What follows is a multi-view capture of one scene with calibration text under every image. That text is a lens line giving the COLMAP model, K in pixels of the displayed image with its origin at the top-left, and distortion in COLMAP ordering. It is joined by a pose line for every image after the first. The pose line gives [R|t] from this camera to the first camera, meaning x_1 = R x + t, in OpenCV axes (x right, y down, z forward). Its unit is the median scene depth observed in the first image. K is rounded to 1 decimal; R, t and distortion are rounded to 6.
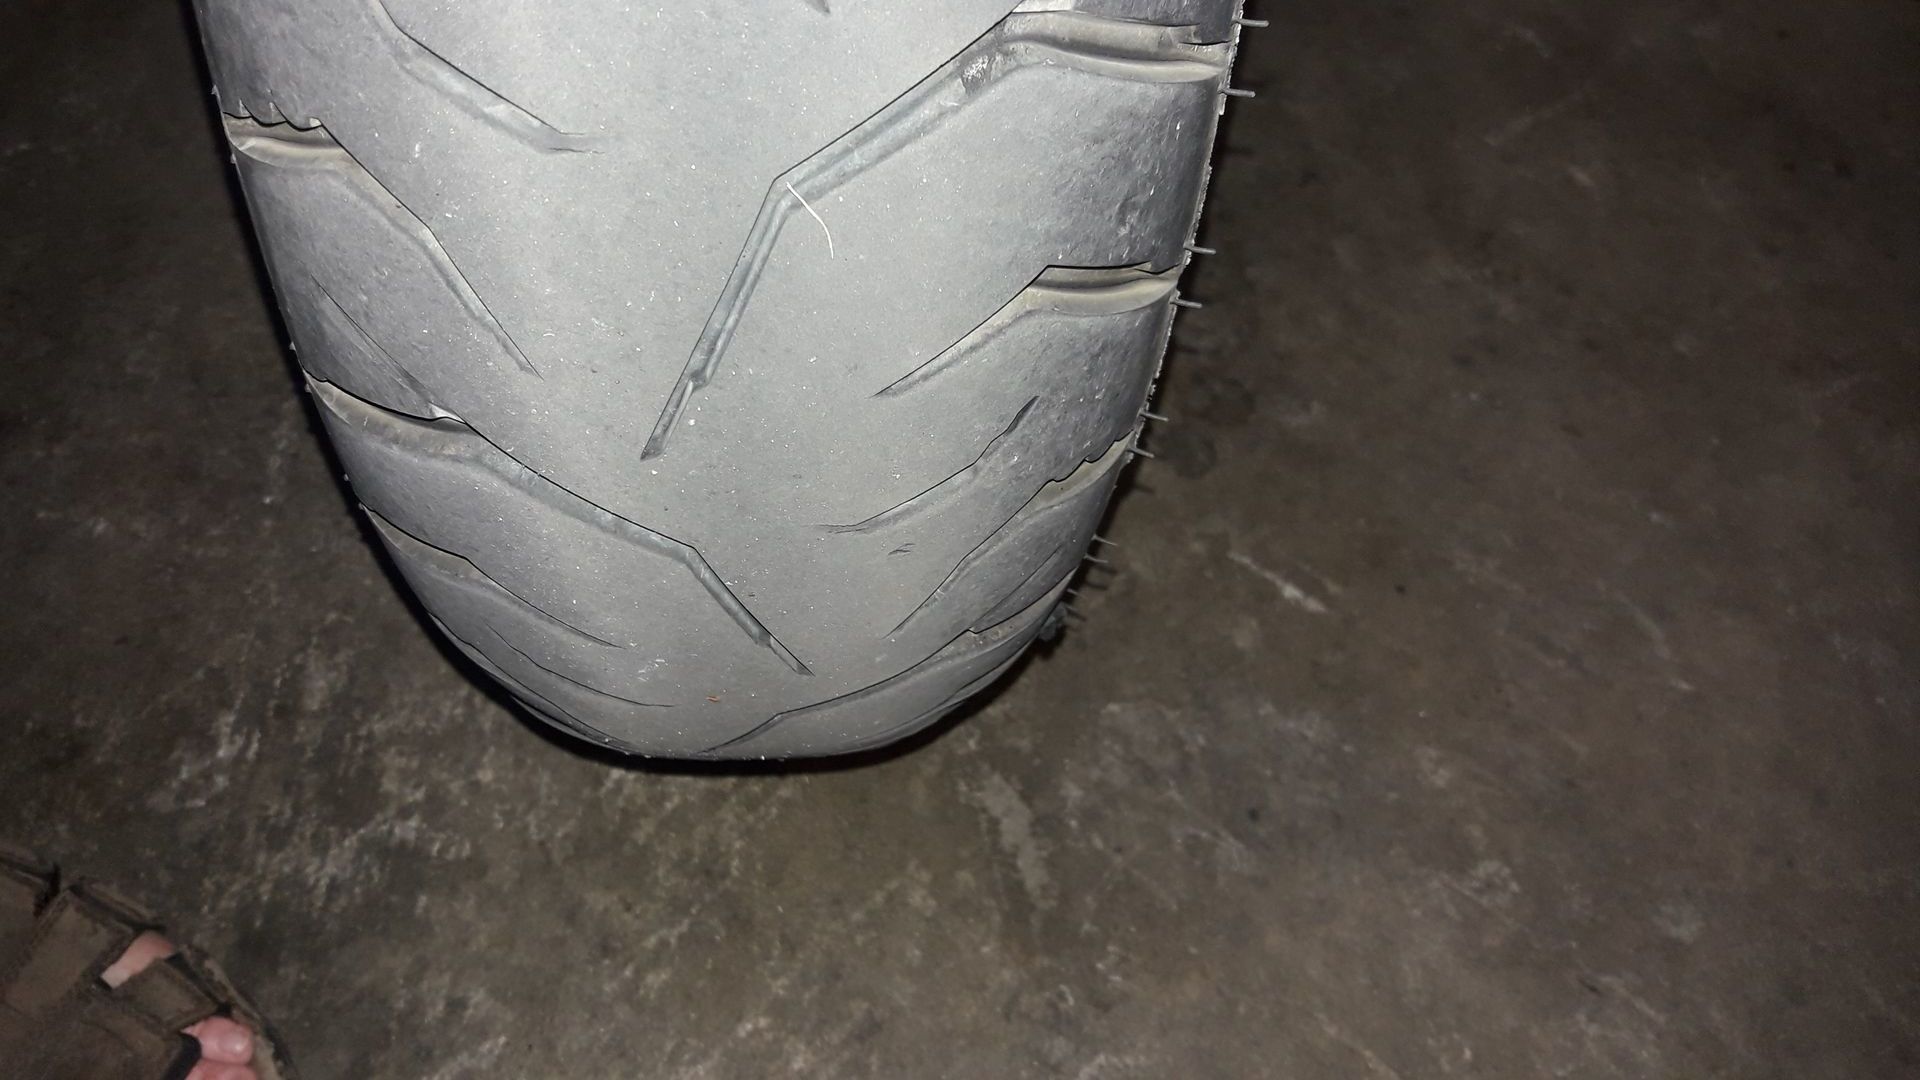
lens RADIAL K [[1542.4, 0, 925.1], [0, 1542.4, 510.5], [0, 0, 1]] dist [0.186641, -0.498328]
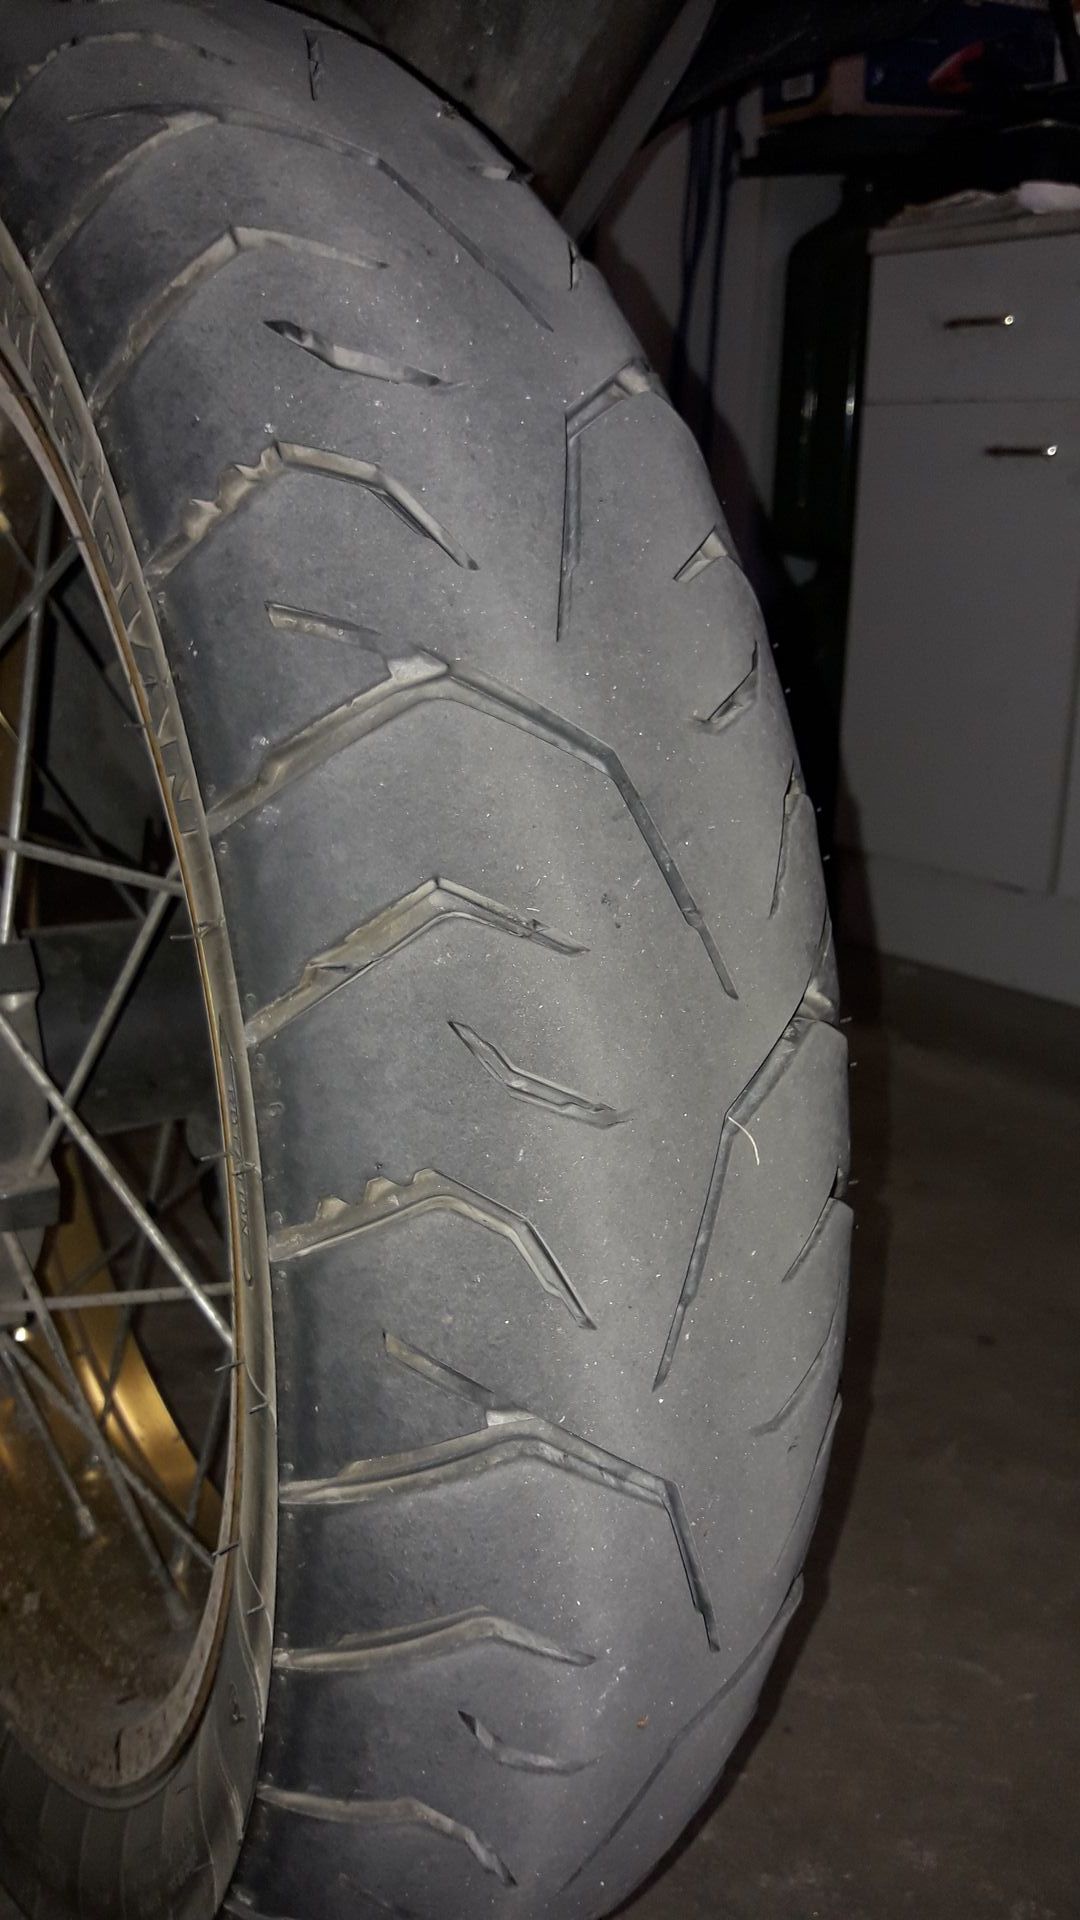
lens RADIAL K [[1616.9, 0, 426.6], [0, 1616.9, 1079.3], [0, 0, 1]] dist [0.044848, -0.263481]
pose [[0.847697, -0.197160, 0.492480, -0.402684], [0.452236, 0.753866, -0.476623, 0.138174], [-0.277293, 0.626749, 0.728213, -0.032475]]
